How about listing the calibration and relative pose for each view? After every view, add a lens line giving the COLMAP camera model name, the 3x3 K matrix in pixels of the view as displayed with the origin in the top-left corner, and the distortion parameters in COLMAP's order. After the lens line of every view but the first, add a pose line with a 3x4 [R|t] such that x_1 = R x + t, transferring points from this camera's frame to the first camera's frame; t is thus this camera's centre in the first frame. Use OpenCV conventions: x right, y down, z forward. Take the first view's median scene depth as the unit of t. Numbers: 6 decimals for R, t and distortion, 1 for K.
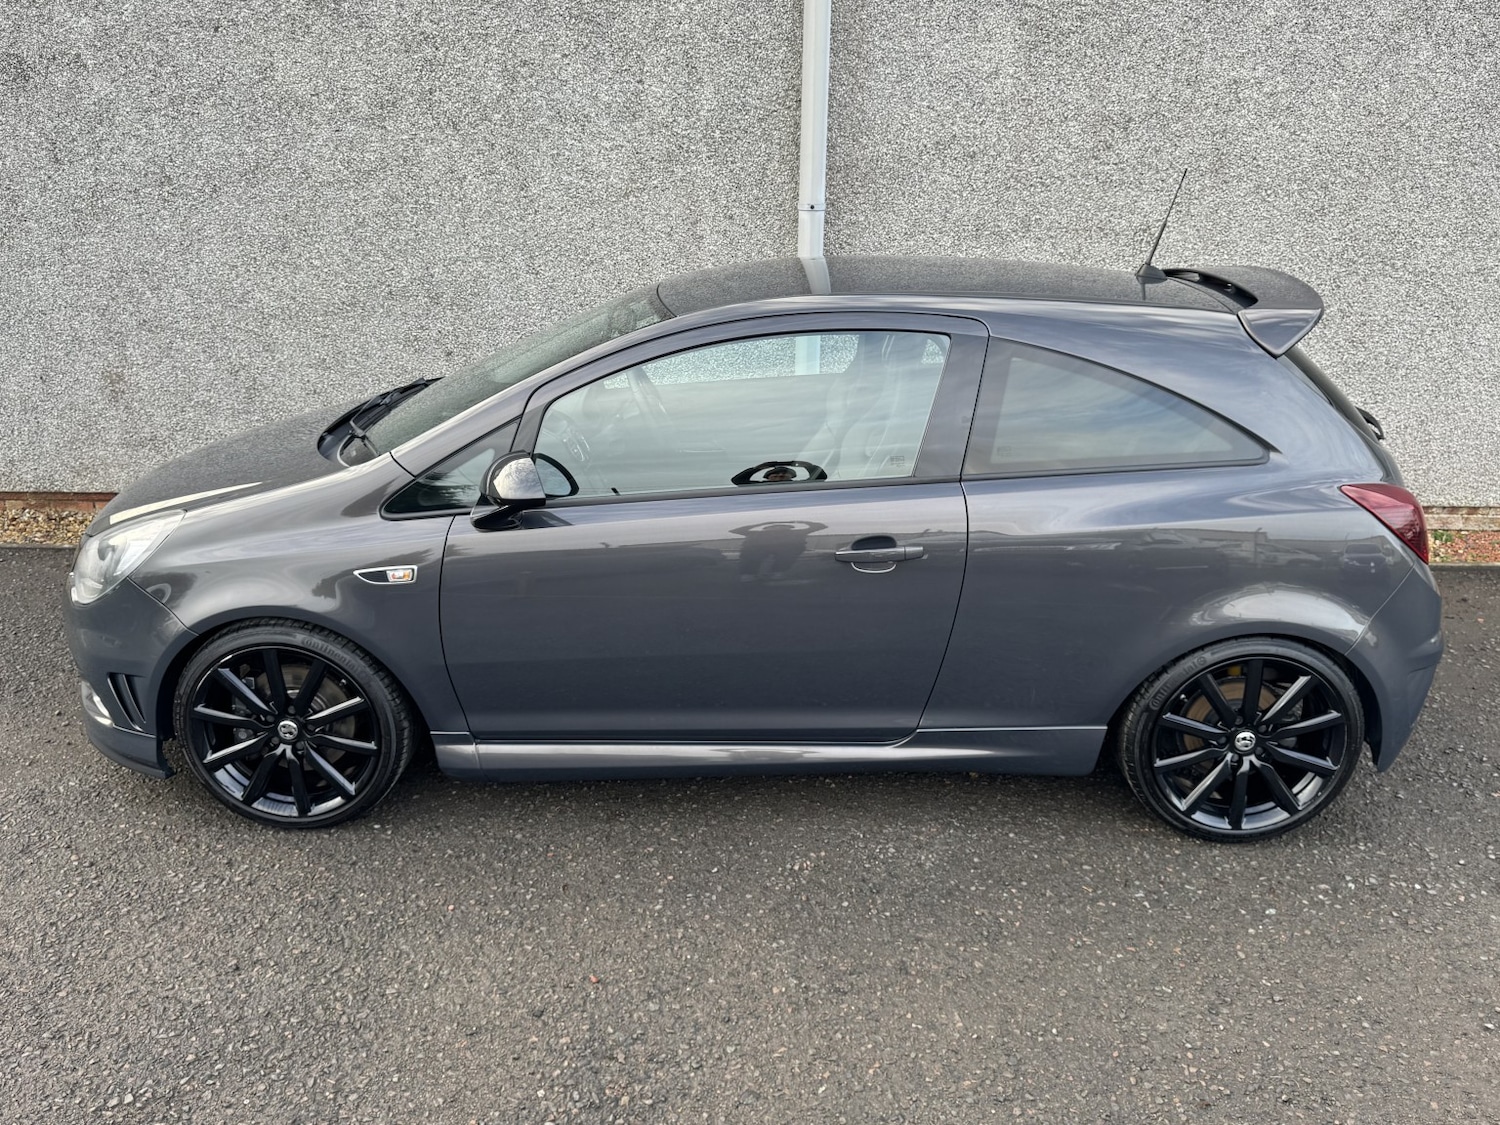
lens RADIAL K [[1176.9, 0, 744.2], [0, 1176.9, 564.2], [0, 0, 1]] dist [0.023008, -0.031469]
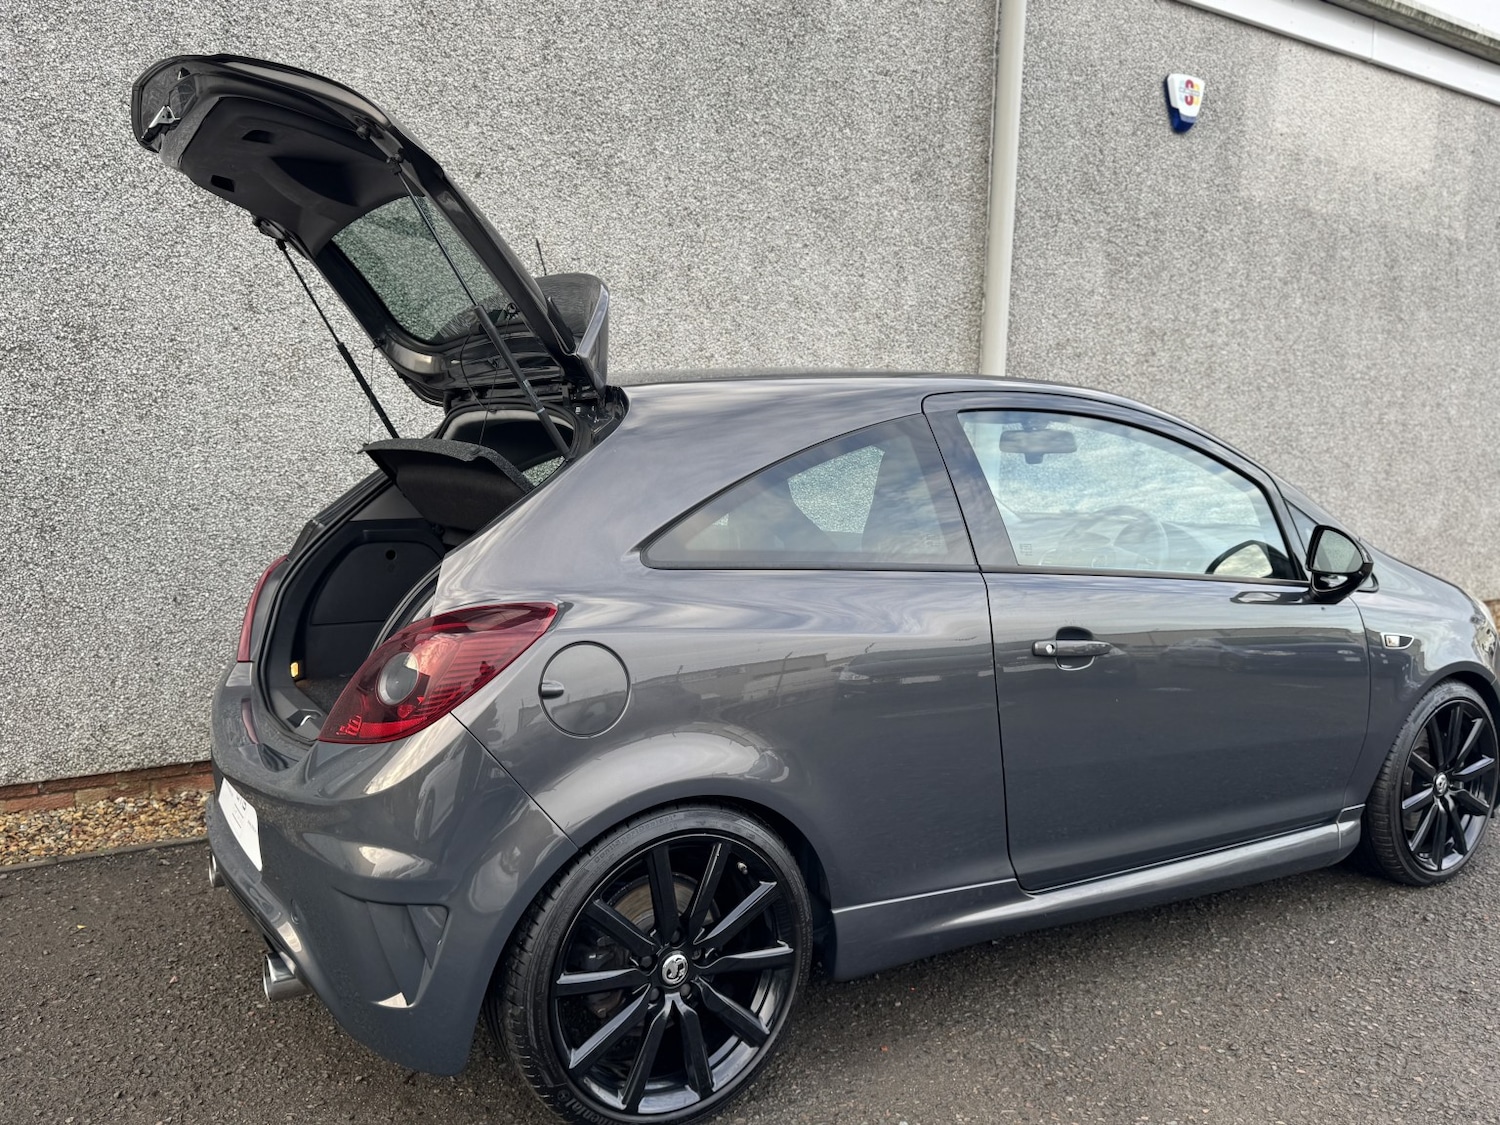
lens RADIAL K [[1176.9, 0, 741.3], [0, 1176.9, 575.1], [0, 0, 1]] dist [0.023008, -0.031469]
pose [[0.829248, -0.057069, 0.555959, -0.771784], [0.182030, 0.968109, -0.172133, 0.012641], [-0.528406, 0.243942, 0.813191, 0.265372]]
